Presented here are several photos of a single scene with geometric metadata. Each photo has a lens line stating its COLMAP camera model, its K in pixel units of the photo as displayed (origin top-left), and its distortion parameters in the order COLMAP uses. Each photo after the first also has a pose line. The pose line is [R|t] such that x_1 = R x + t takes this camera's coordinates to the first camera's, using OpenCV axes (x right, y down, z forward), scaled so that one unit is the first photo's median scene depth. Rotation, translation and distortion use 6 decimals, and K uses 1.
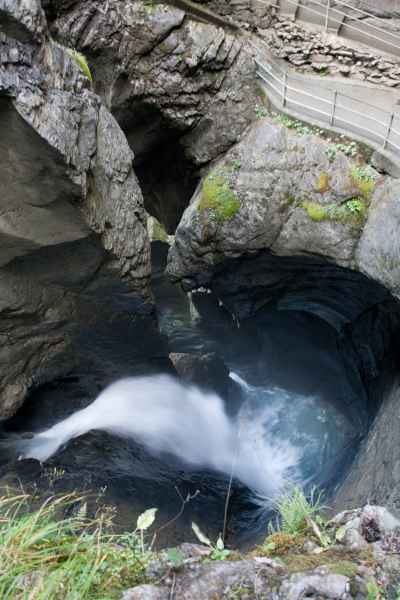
lens RADIAL K [[503.5, 0, 200.6], [0, 503.5, 305.4], [0, 0, 1]] dist [-0.163688, 0.123932]
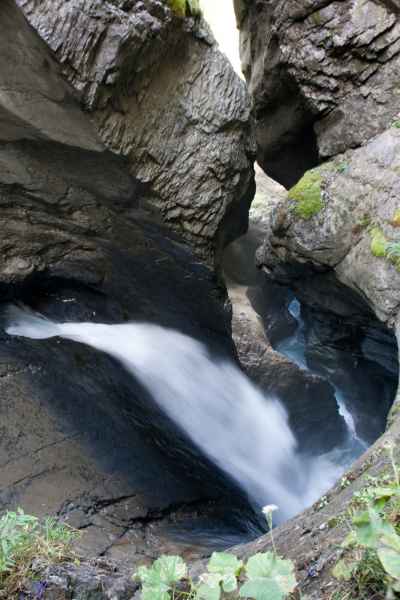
lens RADIAL K [[503.5, 0, 200.6], [0, 503.5, 305.4], [0, 0, 1]] dist [-0.163688, 0.123932]
pose [[0.789130, 0.471429, -0.393736, 0.354662], [-0.467451, 0.876778, 0.112915, -0.050379], [0.398450, 0.094947, 0.912262, 0.128705]]
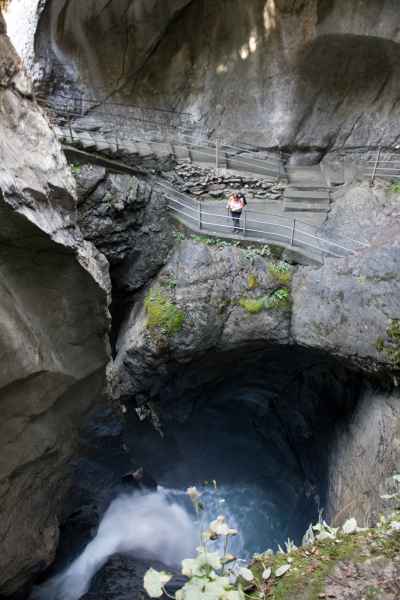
lens RADIAL K [[503.5, 0, 200.6], [0, 503.5, 305.4], [0, 0, 1]] dist [-0.163688, 0.123932]
pose [[0.926769, -0.208081, 0.312731, -0.257539], [0.275315, 0.942658, -0.188674, 0.006578], [-0.255539, 0.260957, 0.930914, -0.106045]]
